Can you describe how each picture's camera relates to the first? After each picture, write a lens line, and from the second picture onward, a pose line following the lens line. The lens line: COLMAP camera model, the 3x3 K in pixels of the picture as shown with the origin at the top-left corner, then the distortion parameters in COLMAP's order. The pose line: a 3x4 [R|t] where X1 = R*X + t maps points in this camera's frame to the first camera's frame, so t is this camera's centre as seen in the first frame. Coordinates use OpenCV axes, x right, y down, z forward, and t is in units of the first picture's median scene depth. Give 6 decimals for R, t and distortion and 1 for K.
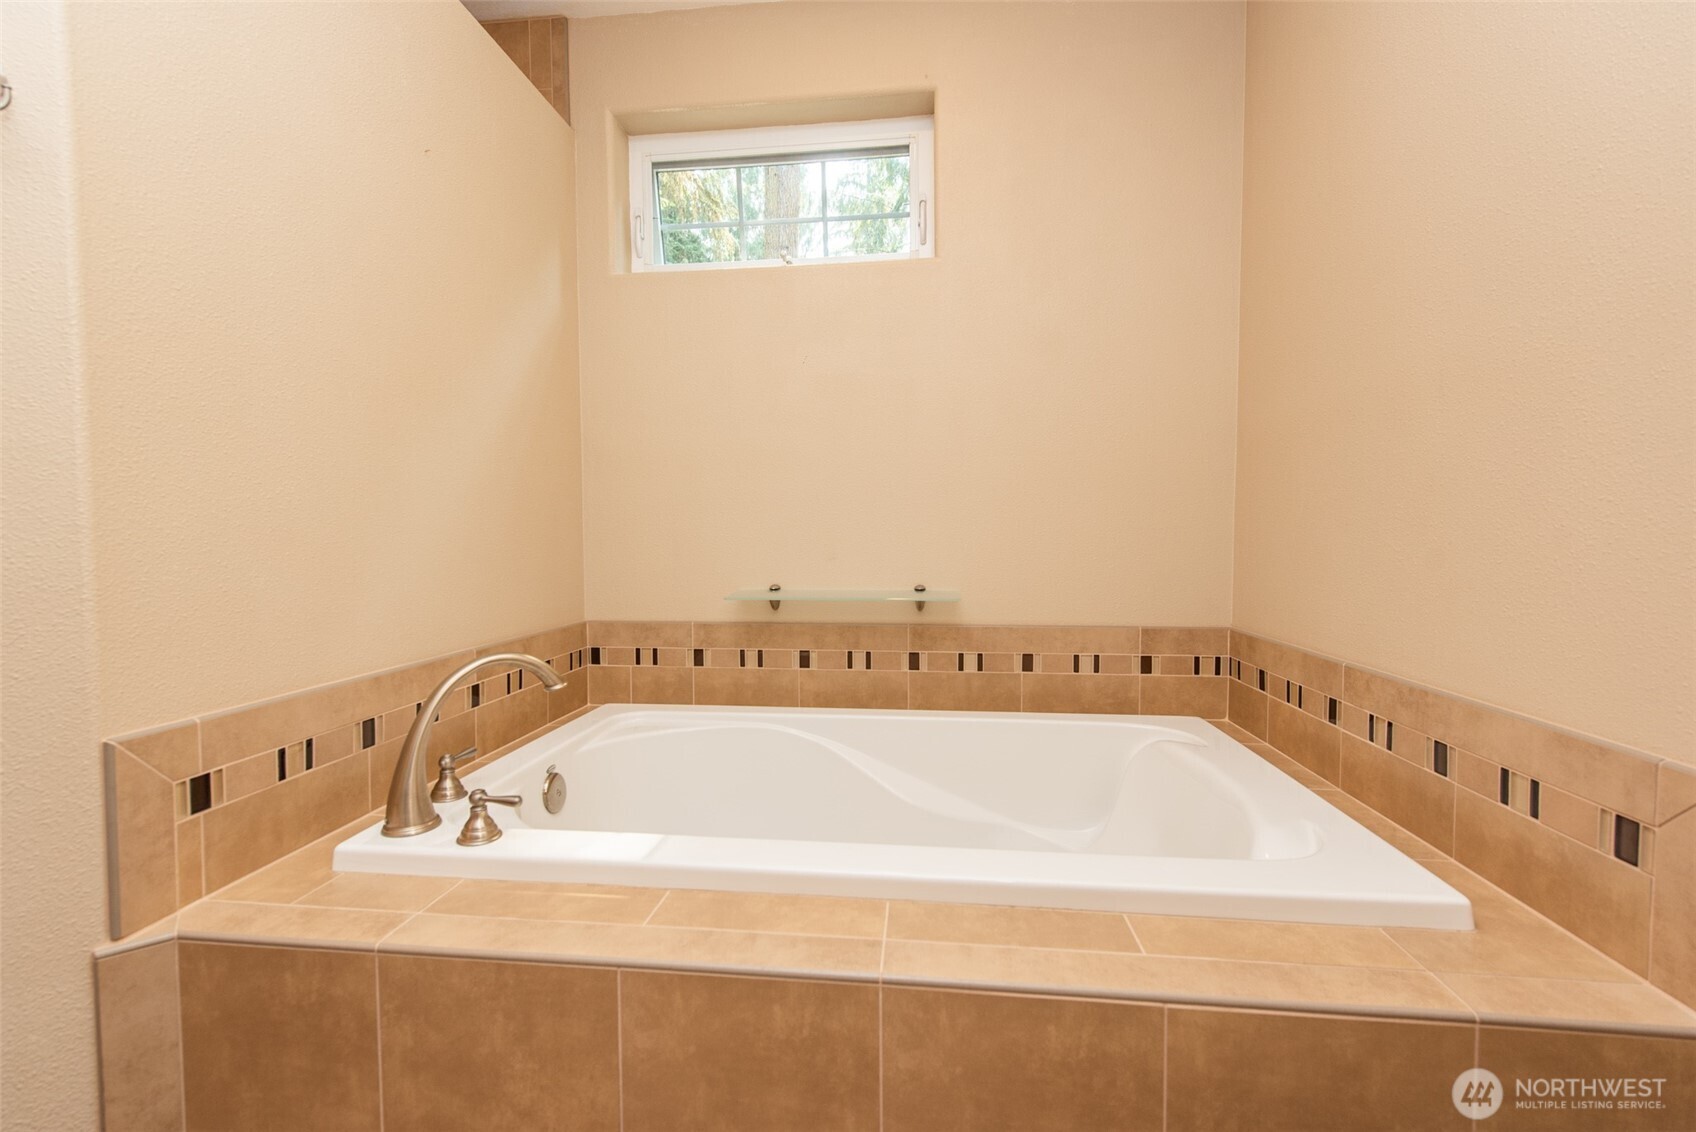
lens RADIAL K [[749.5, 0, 840.8], [0, 749.5, 565.1], [0, 0, 1]] dist [0.018952, -0.007916]
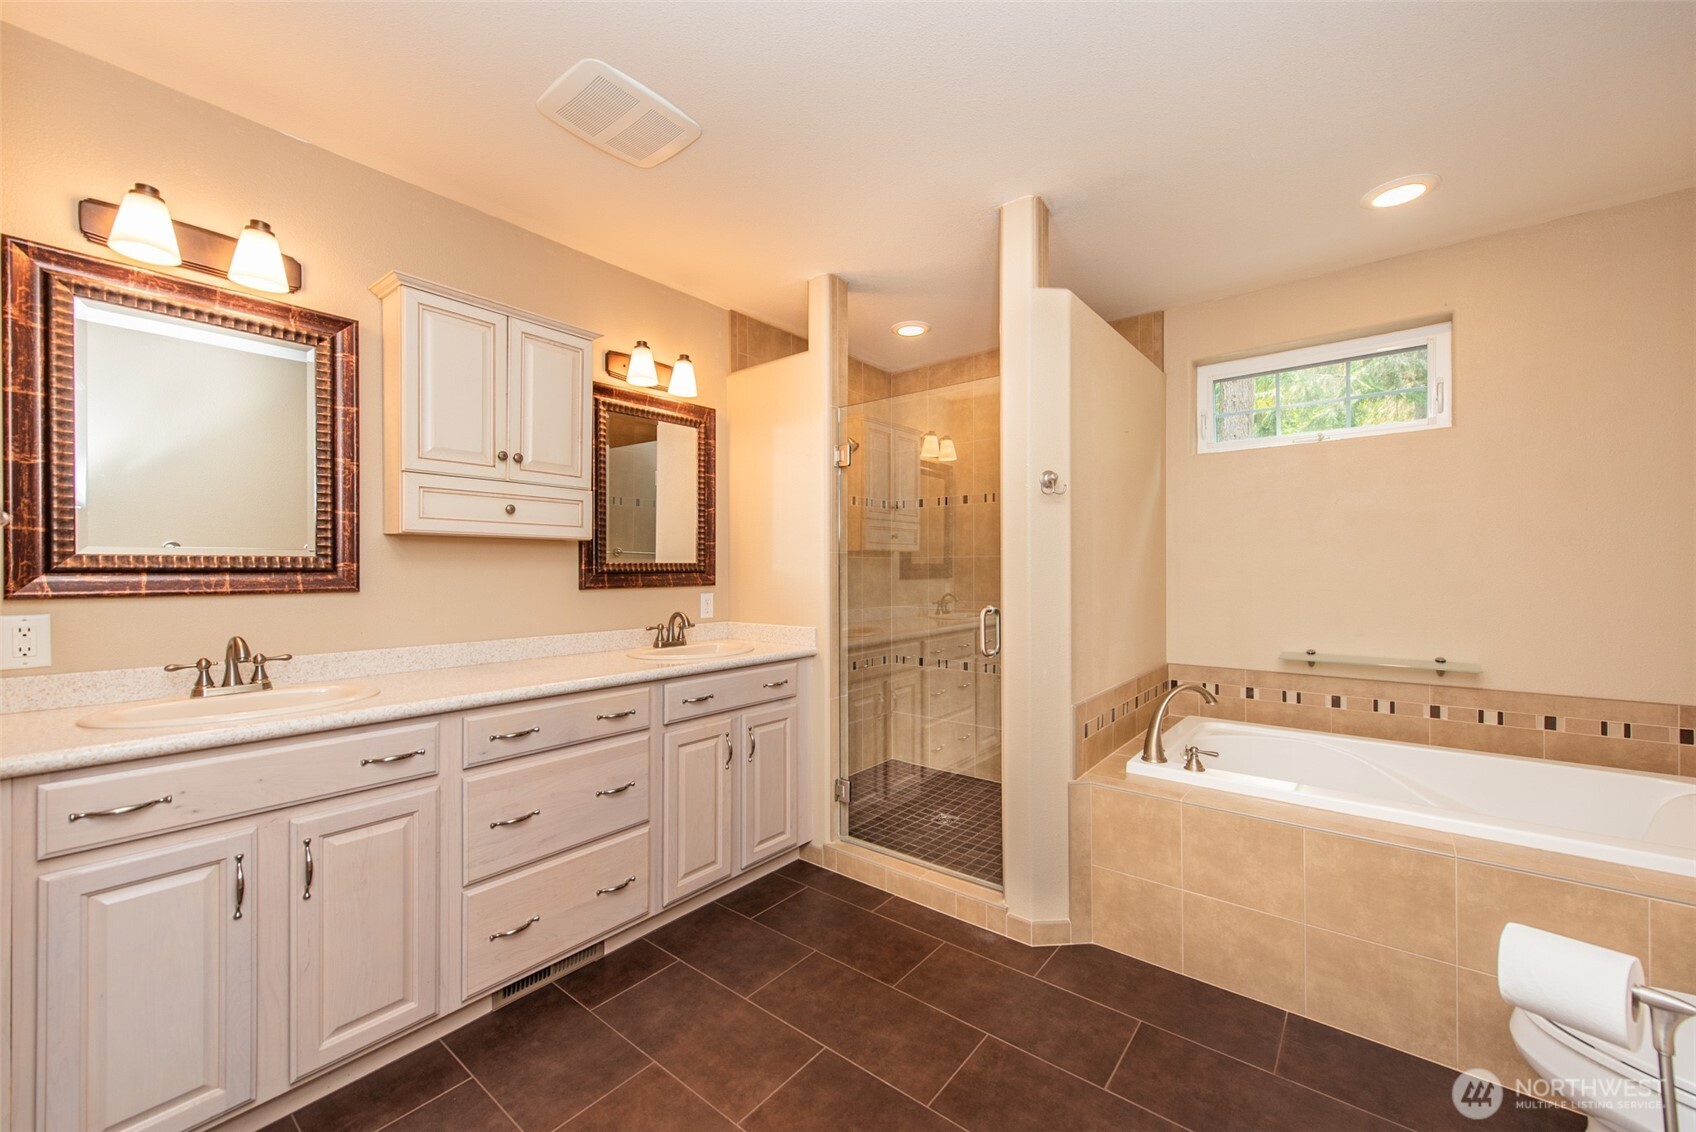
lens RADIAL K [[663.2, 0, 846.2], [0, 663.2, 570.7], [0, 0, 1]] dist [0.018713, -0.007287]
pose [[0.844769, 0.001018, -0.535130, -0.161464], [-0.021548, 0.999252, -0.032115, -0.070819], [0.534697, 0.038661, 0.844159, -0.651392]]
